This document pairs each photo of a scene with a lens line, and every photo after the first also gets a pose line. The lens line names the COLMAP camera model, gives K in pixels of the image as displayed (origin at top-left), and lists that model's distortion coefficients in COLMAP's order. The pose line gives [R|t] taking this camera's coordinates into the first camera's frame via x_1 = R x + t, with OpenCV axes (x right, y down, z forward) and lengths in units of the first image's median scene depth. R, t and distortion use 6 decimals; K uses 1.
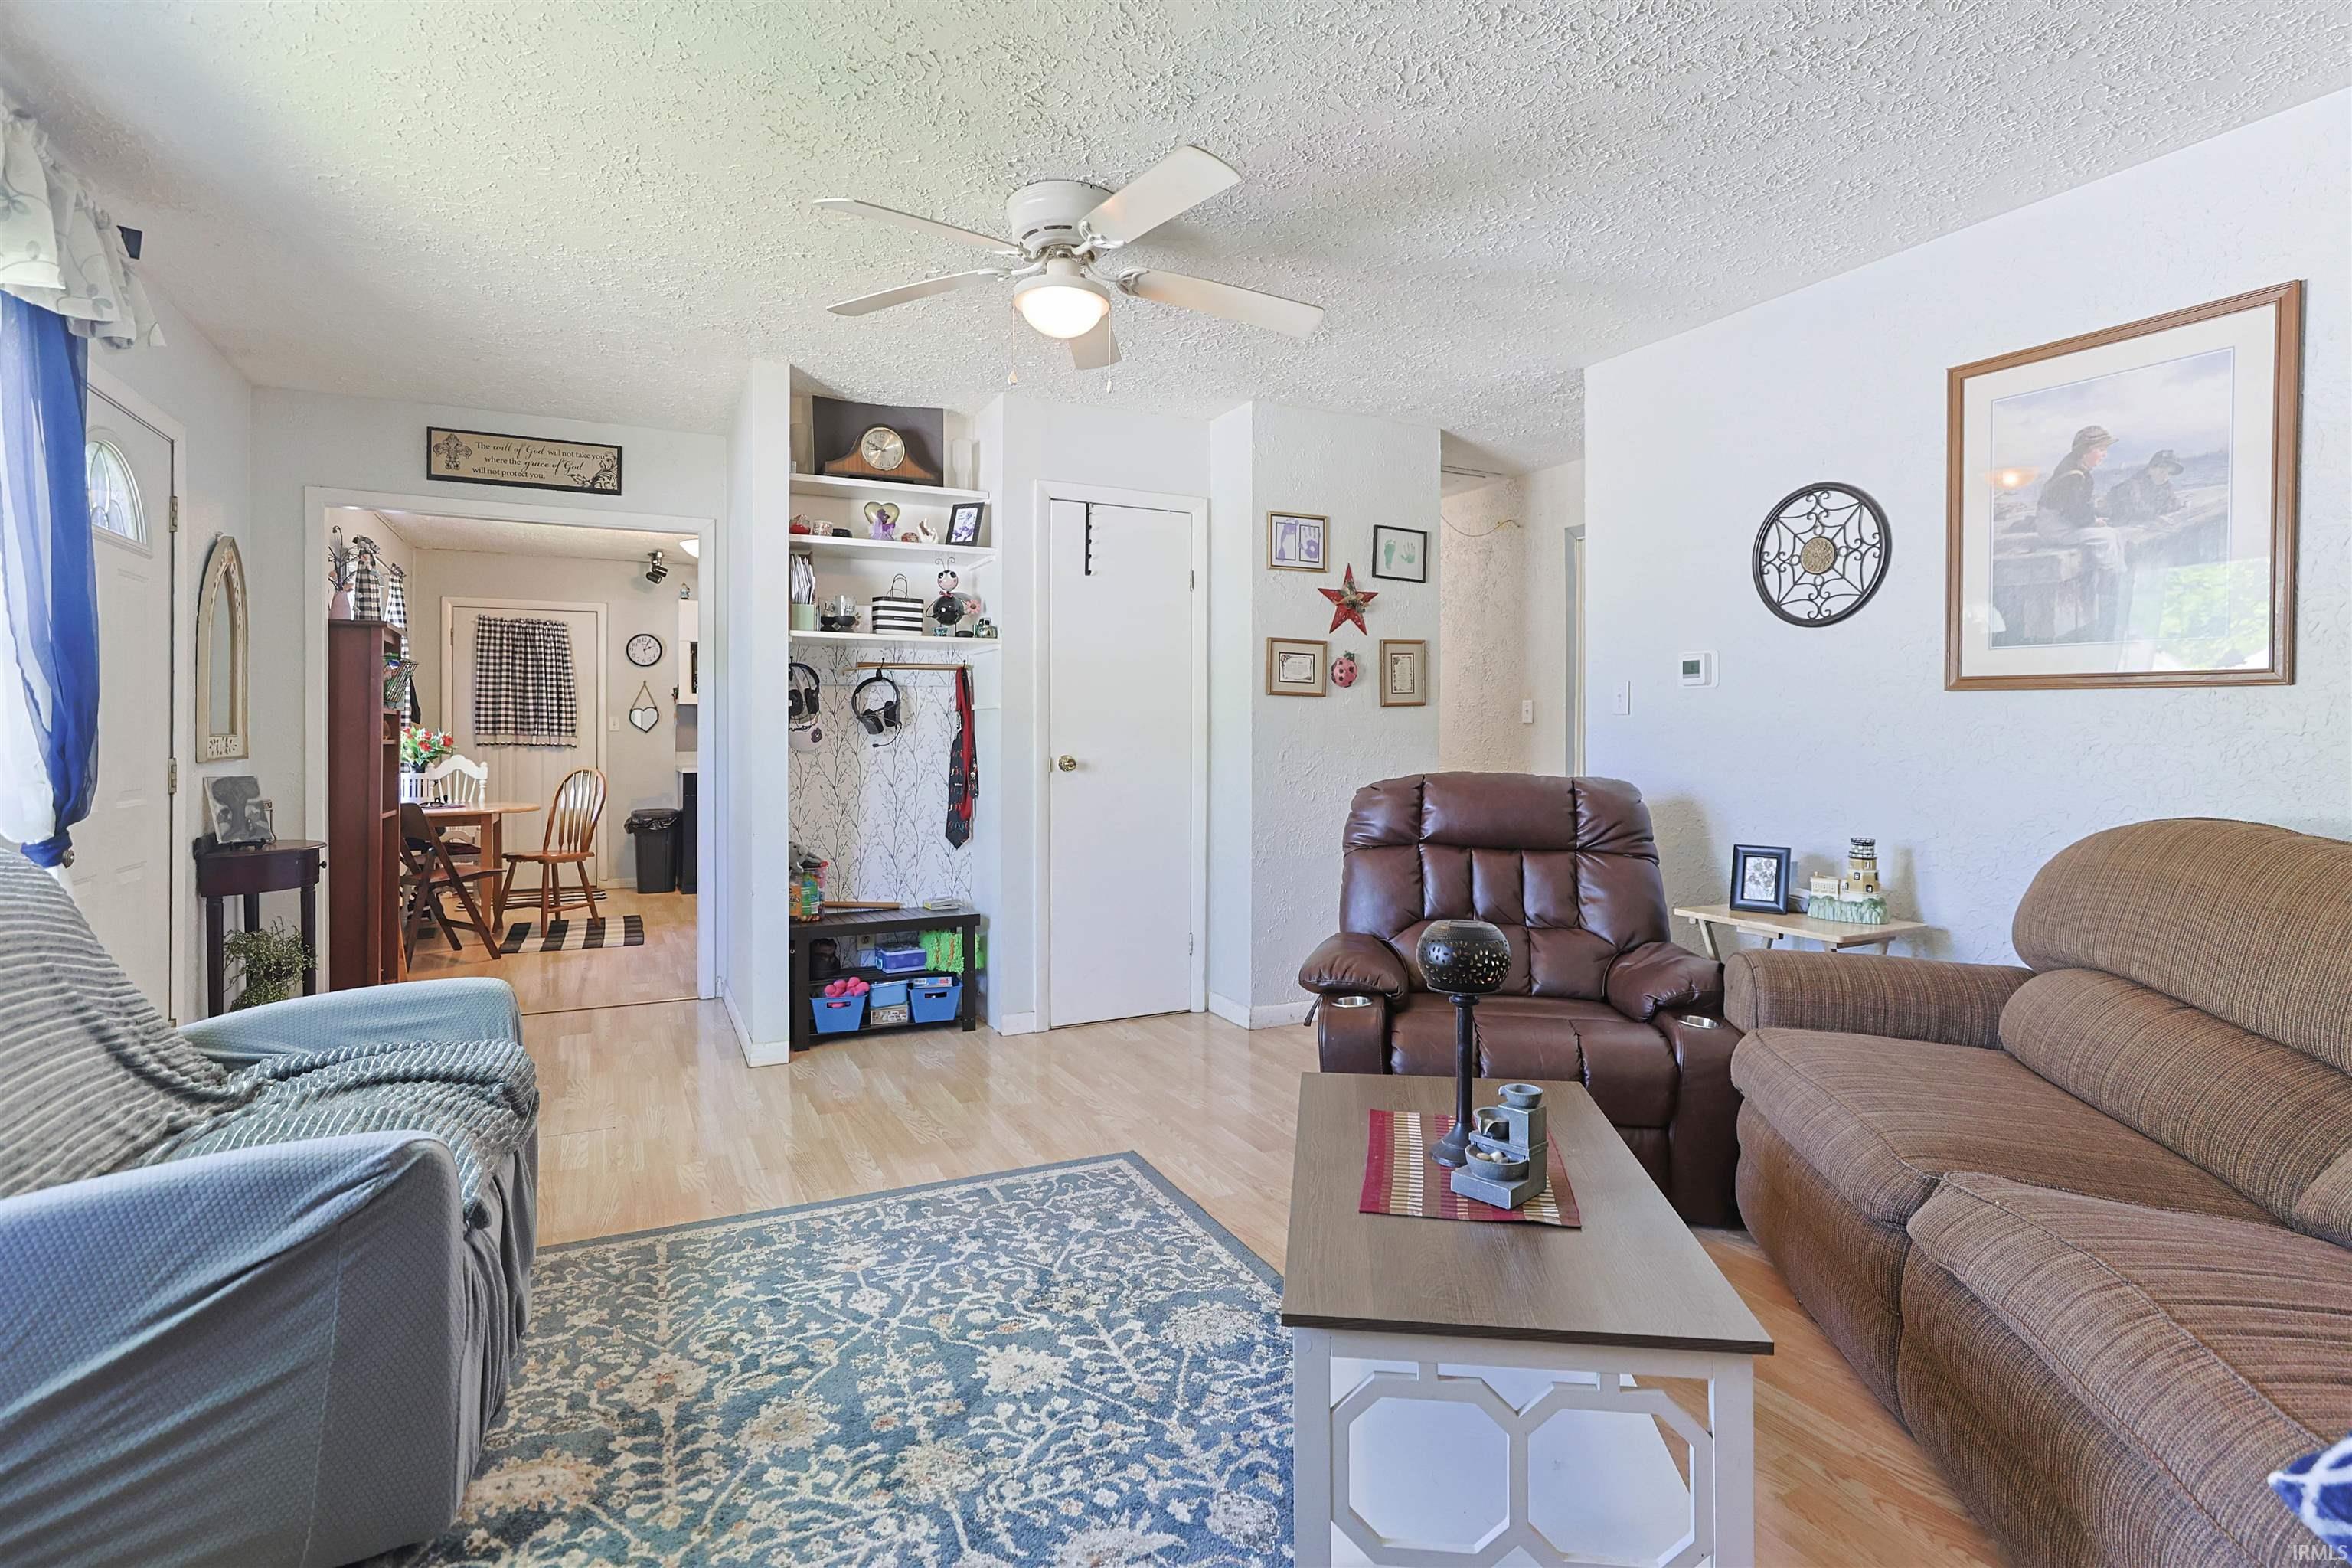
lens RADIAL K [[1088.9, 0, 1126.6], [0, 1088.9, 726.1], [0, 0, 1]] dist [-0.014867, 0.005898]
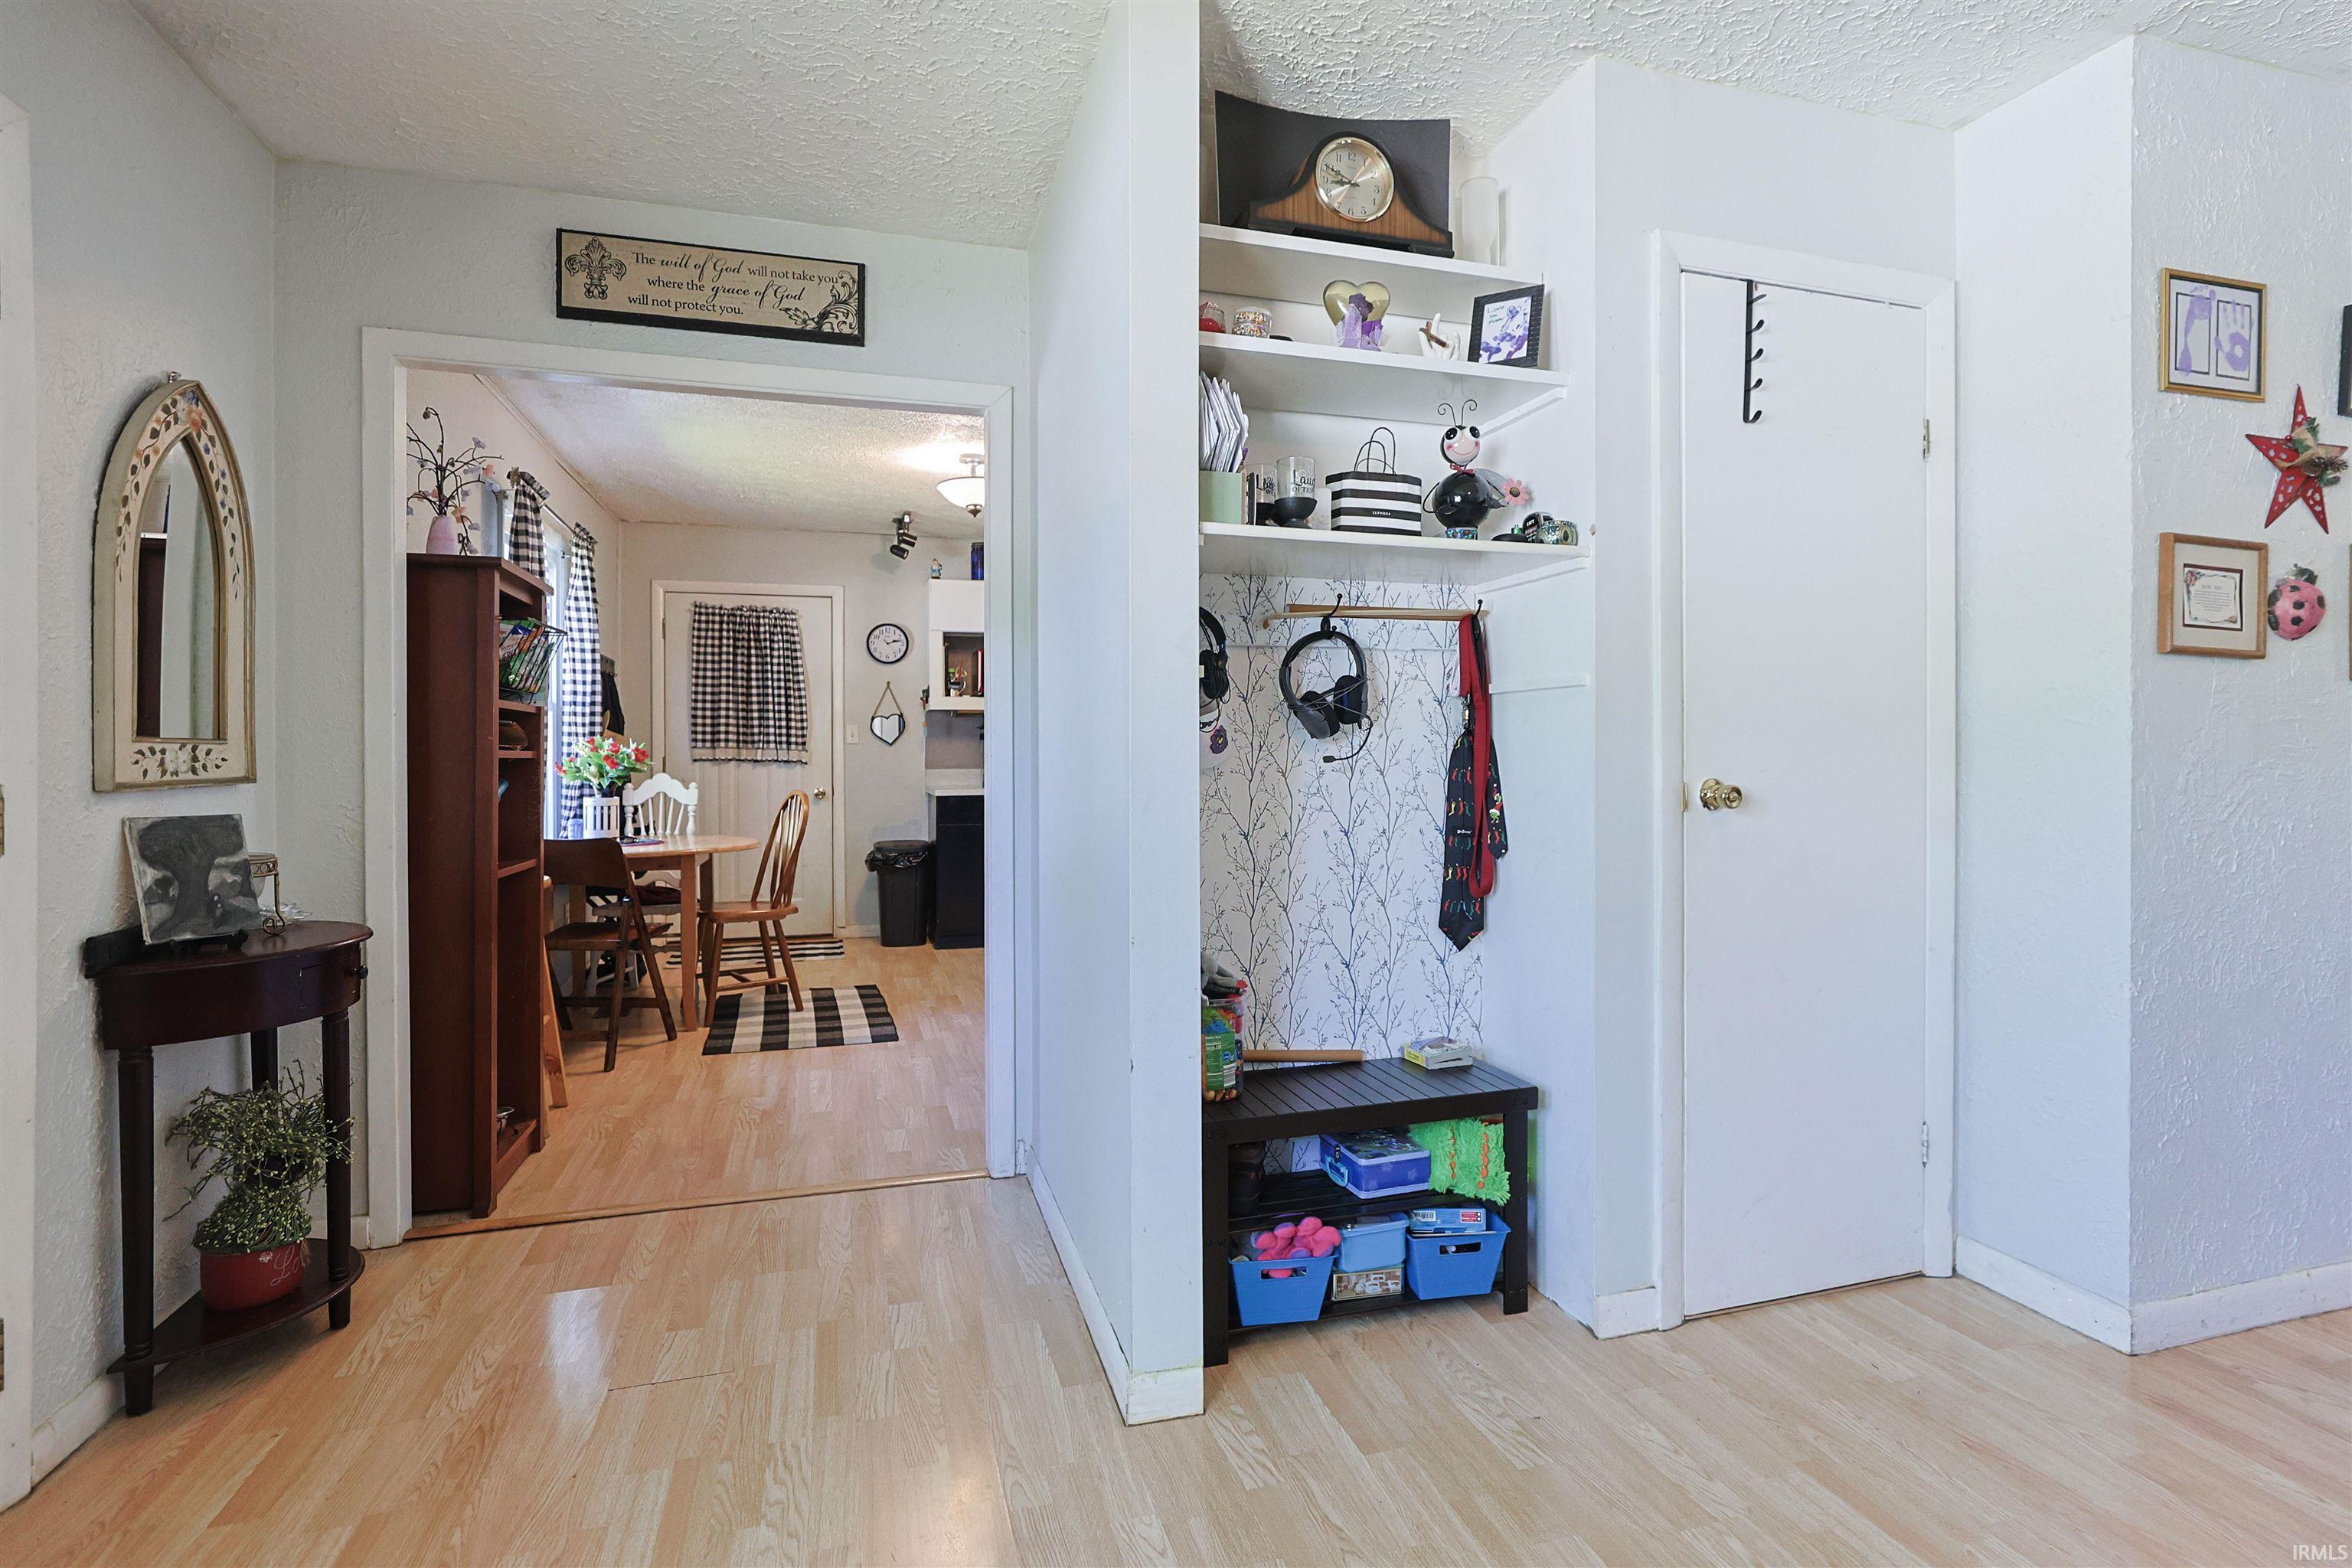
lens RADIAL K [[1088.9, 0, 1199.3], [0, 1088.9, 754.5], [0, 0, 1]] dist [-0.014867, 0.005898]
pose [[0.991449, -0.000505, -0.130492, -0.220970], [0.001851, 0.999946, 0.010191, 0.009714], [0.130480, -0.010346, 0.991397, 0.461840]]
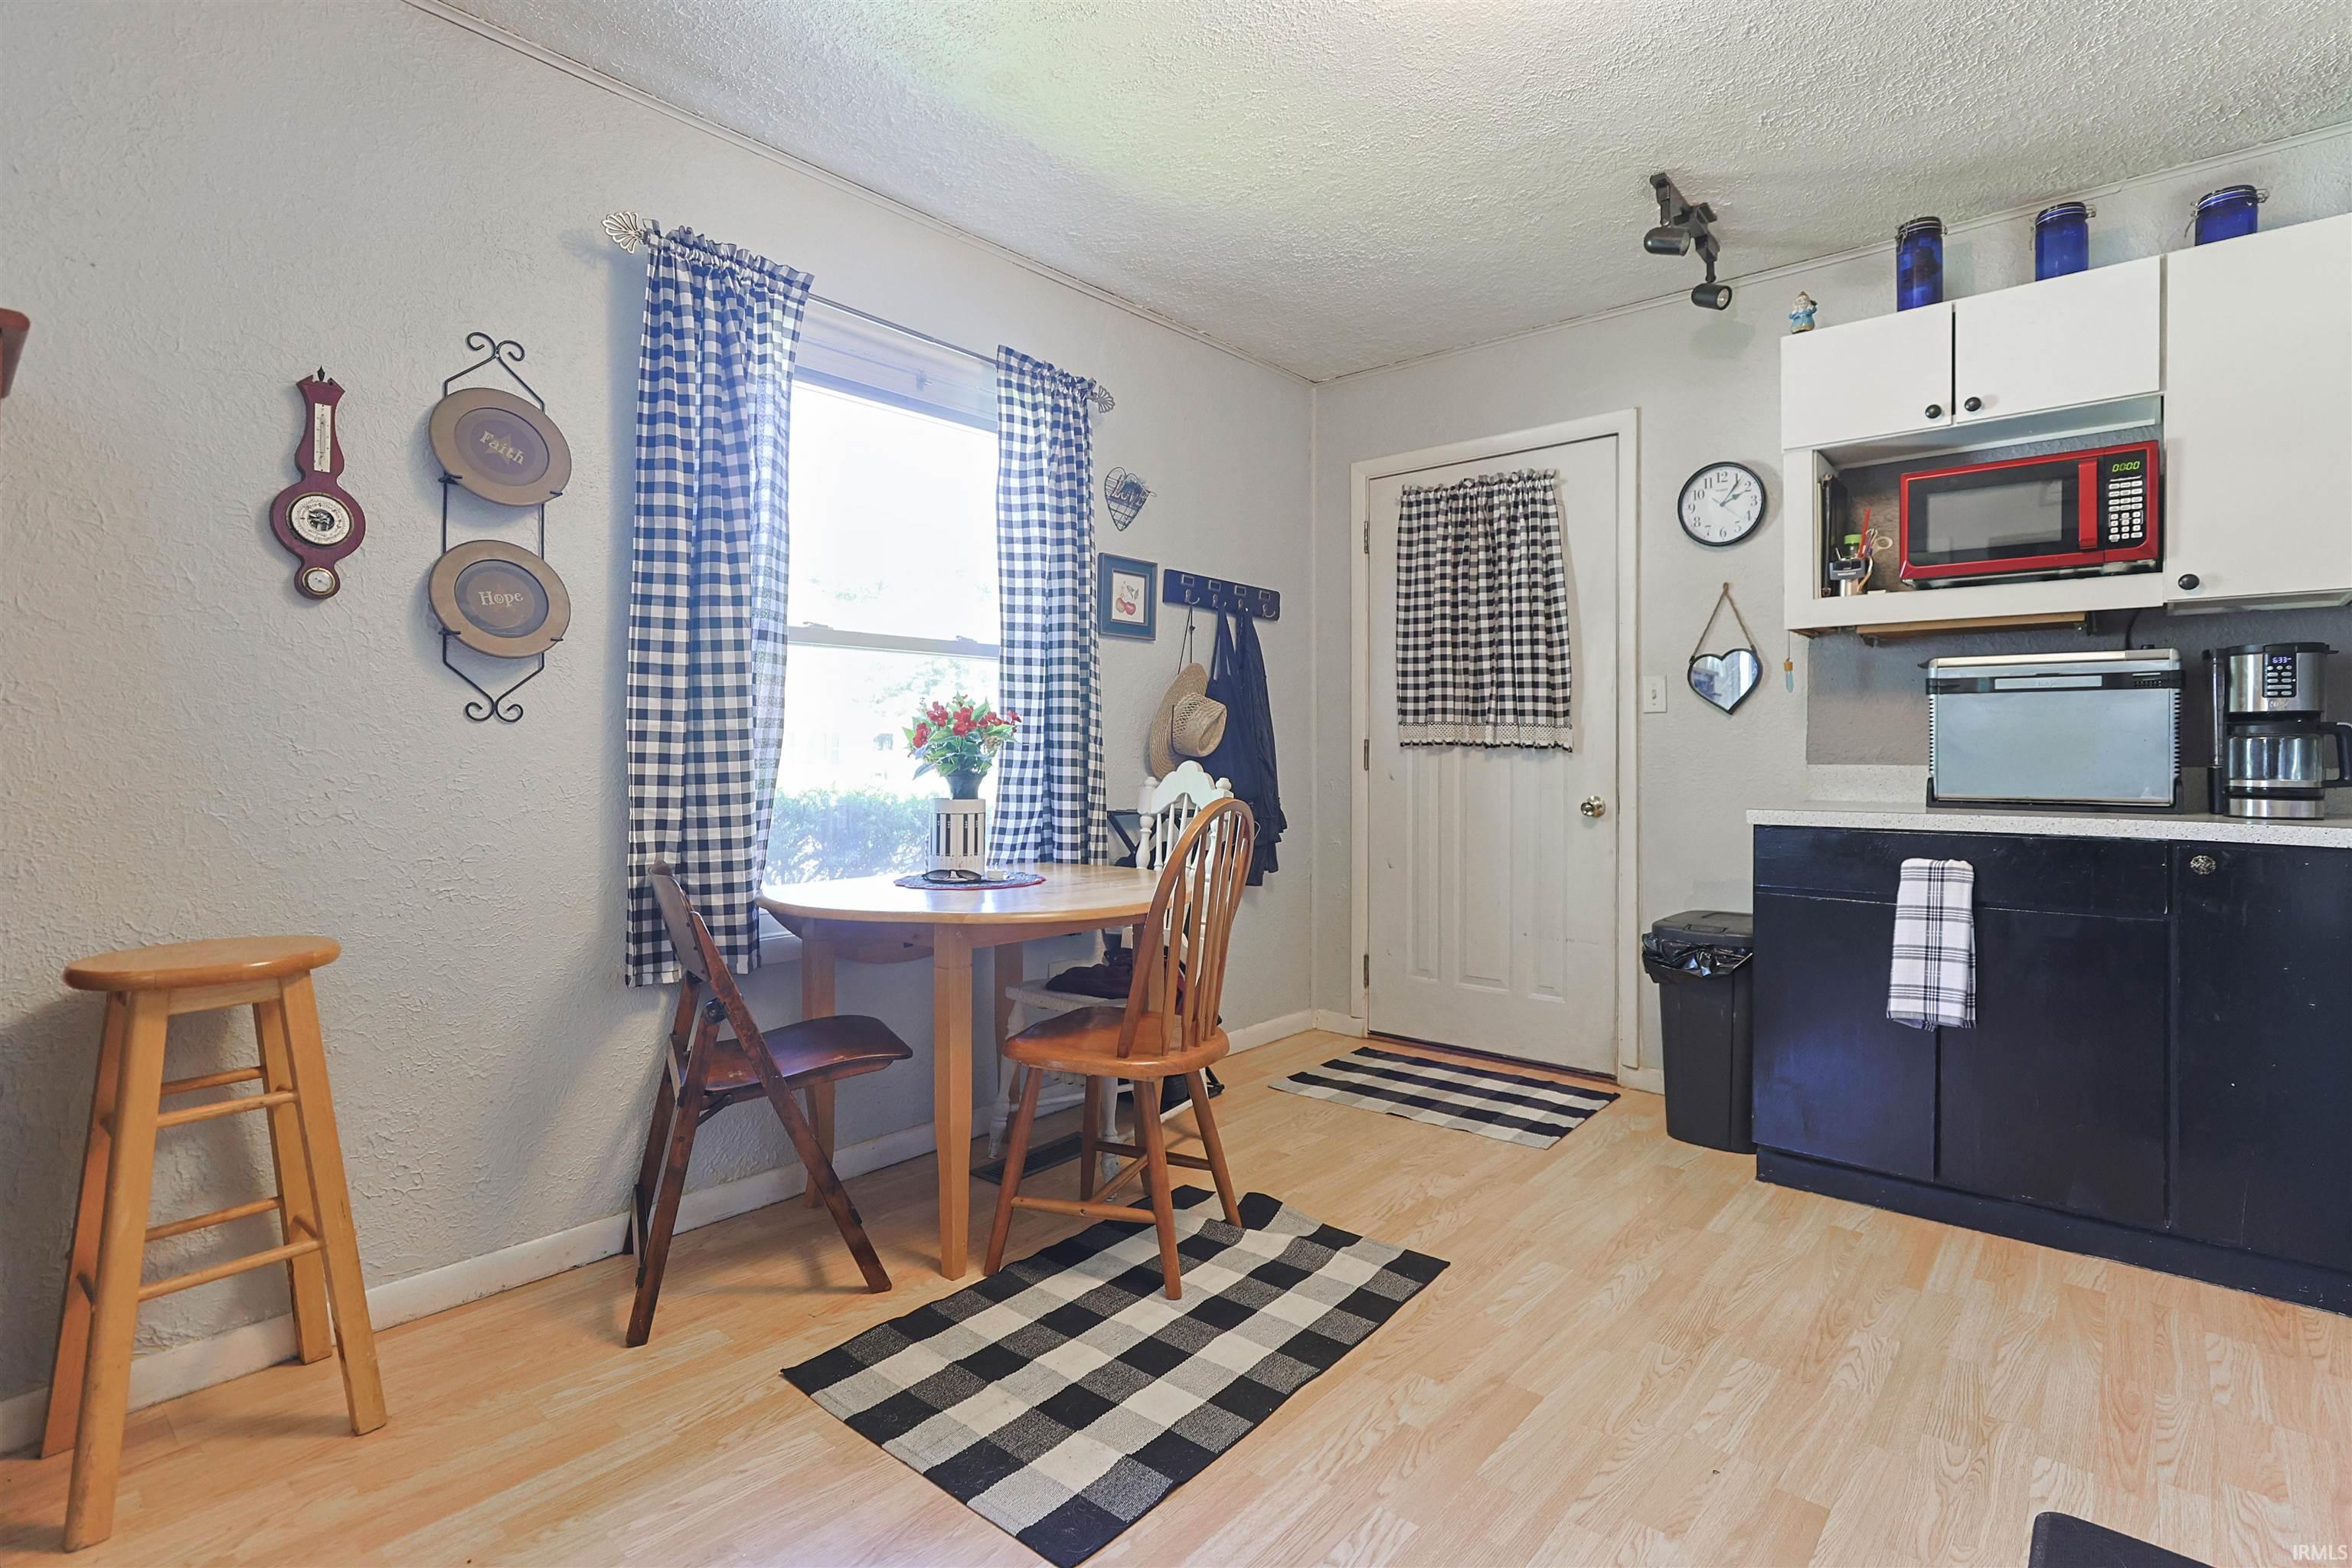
lens RADIAL K [[1088.9, 0, 1235.9], [0, 1088.9, 754.9], [0, 0, 1]] dist [-0.014867, 0.005898]
pose [[0.406765, 0.002740, -0.913529, -0.320727], [0.003476, 0.999984, 0.004547, 0.037614], [0.913526, -0.005025, 0.406749, 1.394543]]
